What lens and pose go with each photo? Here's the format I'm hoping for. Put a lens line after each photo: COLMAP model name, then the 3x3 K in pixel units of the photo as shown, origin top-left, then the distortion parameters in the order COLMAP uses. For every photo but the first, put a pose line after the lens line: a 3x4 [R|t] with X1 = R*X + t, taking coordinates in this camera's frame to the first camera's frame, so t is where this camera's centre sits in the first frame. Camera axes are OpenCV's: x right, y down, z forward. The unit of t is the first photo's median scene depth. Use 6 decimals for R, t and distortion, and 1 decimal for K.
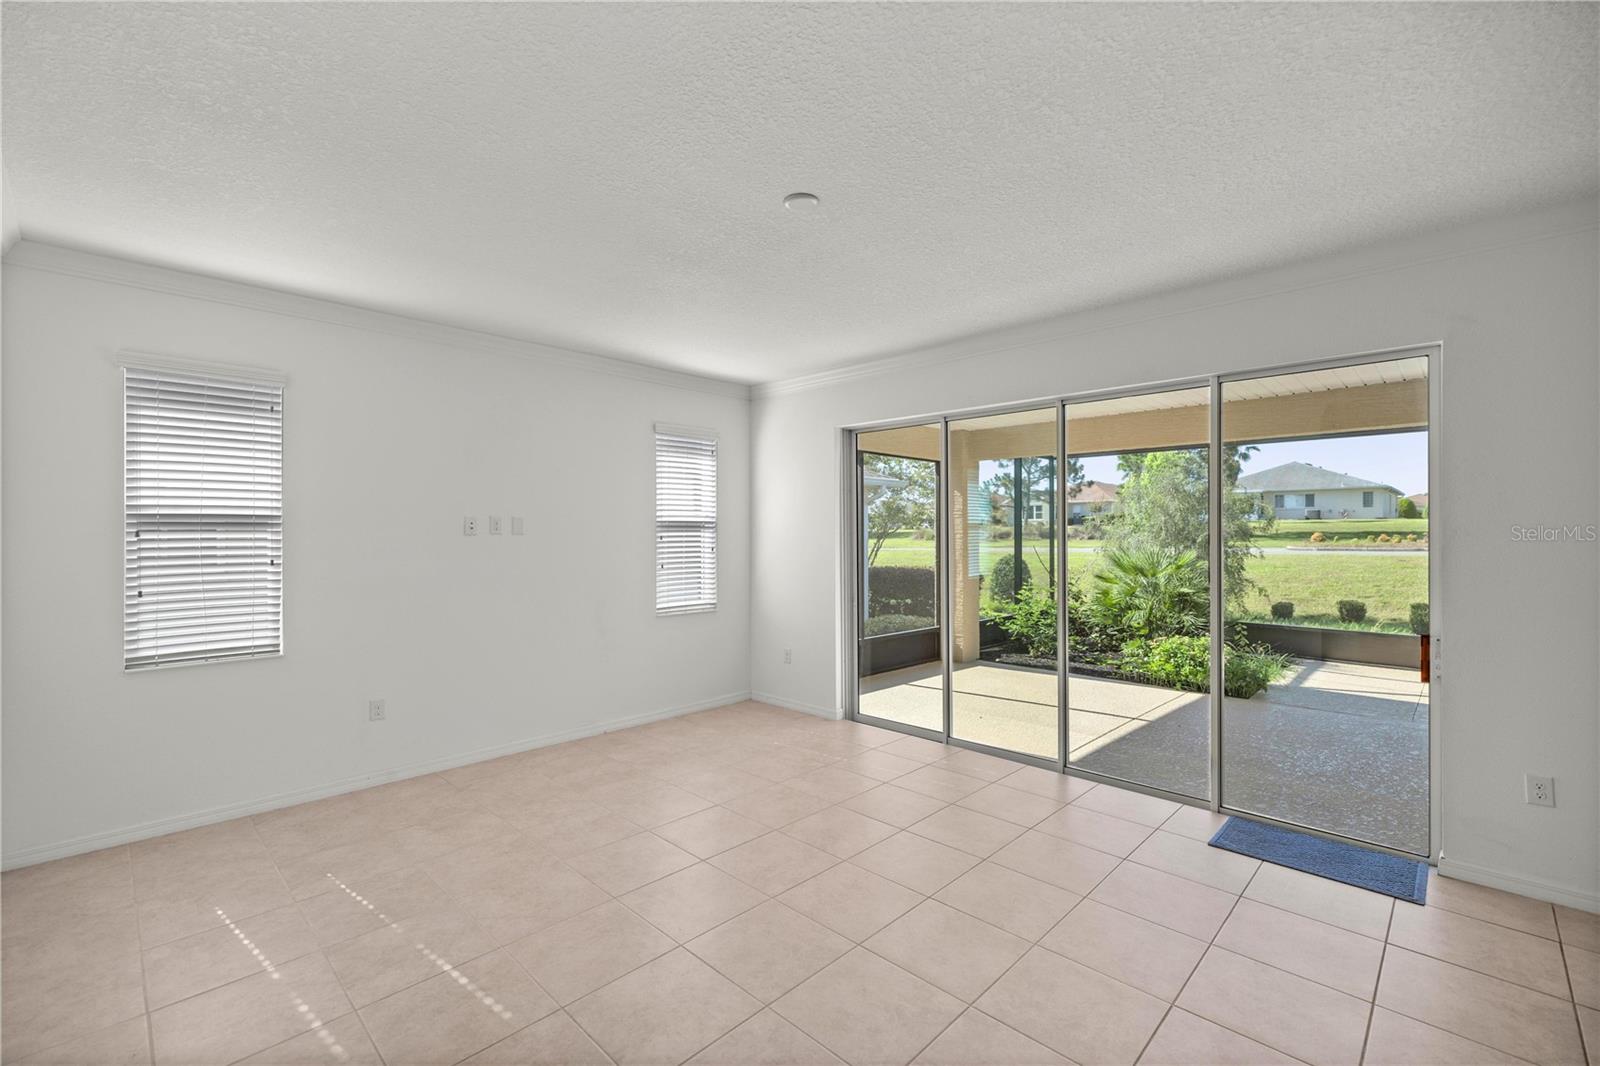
lens RADIAL K [[677.9, 0, 800.0], [0, 677.9, 533.0], [0, 0, 1]] dist [-0.001356, -0.000362]
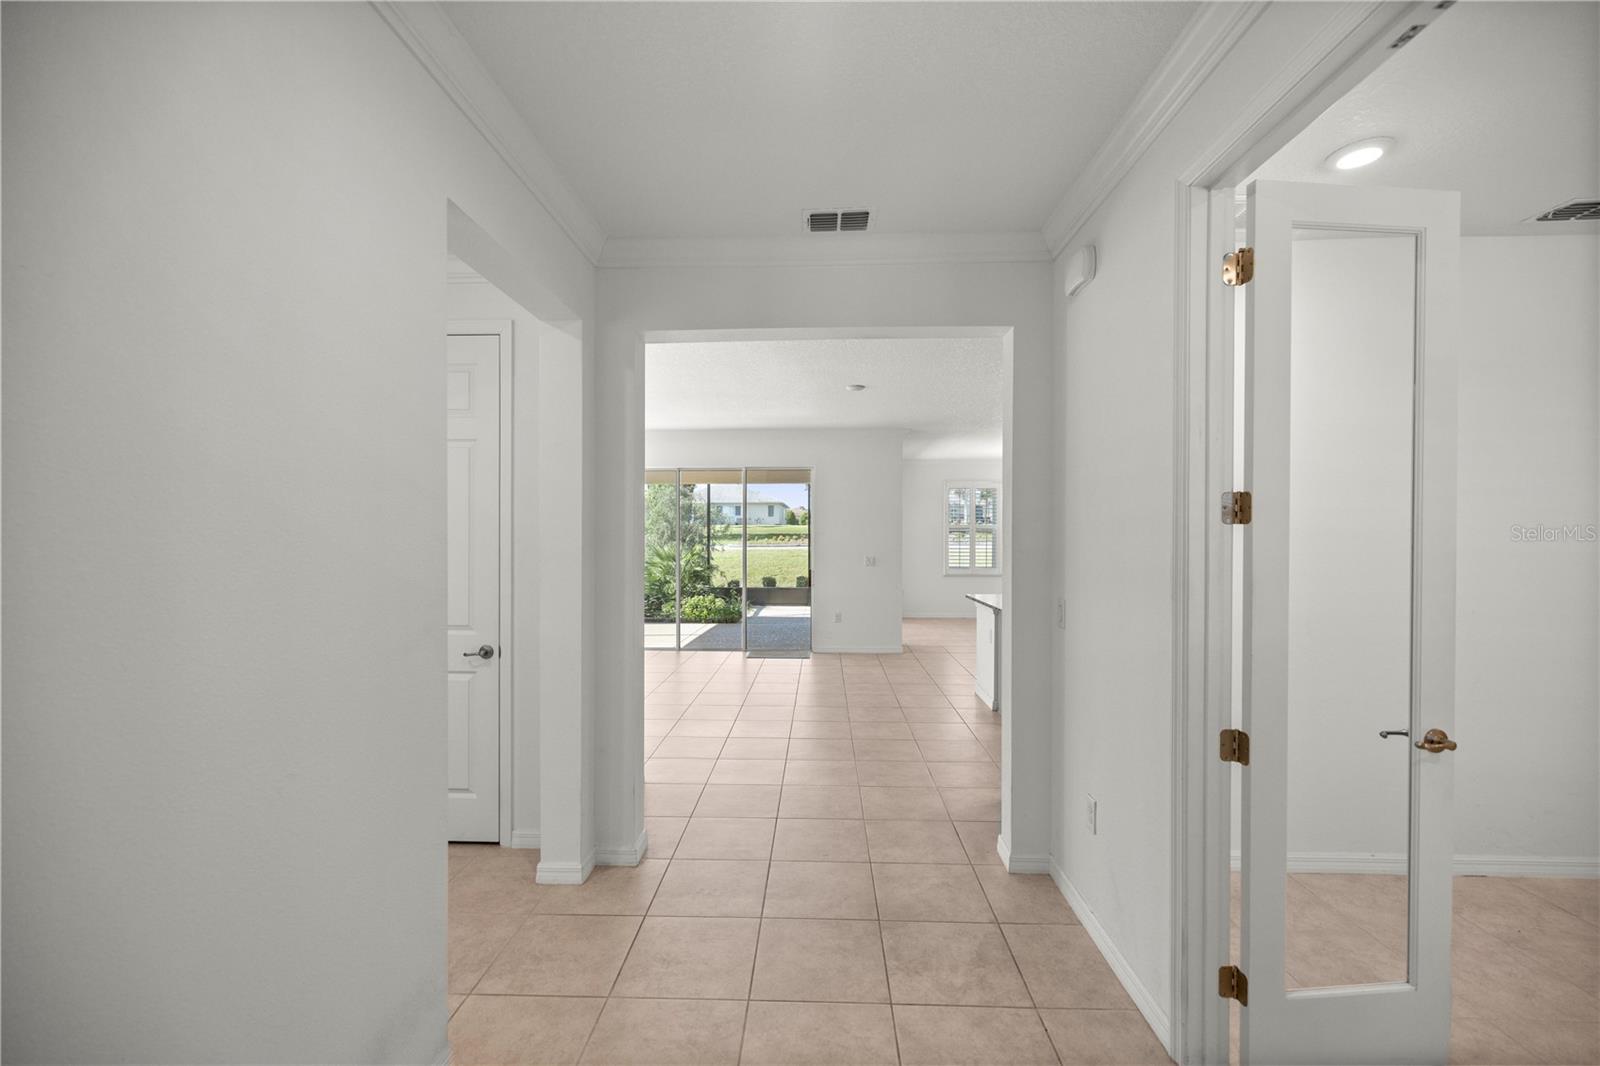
lens RADIAL K [[677.9, 0, 800.0], [0, 677.9, 533.0], [0, 0, 1]] dist [-0.001356, -0.000362]
pose [[0.733772, 0.003224, 0.679388, -0.313996], [-0.001442, 0.999994, -0.003189, 0.002543], [-0.679394, 0.001361, 0.733773, -0.318607]]
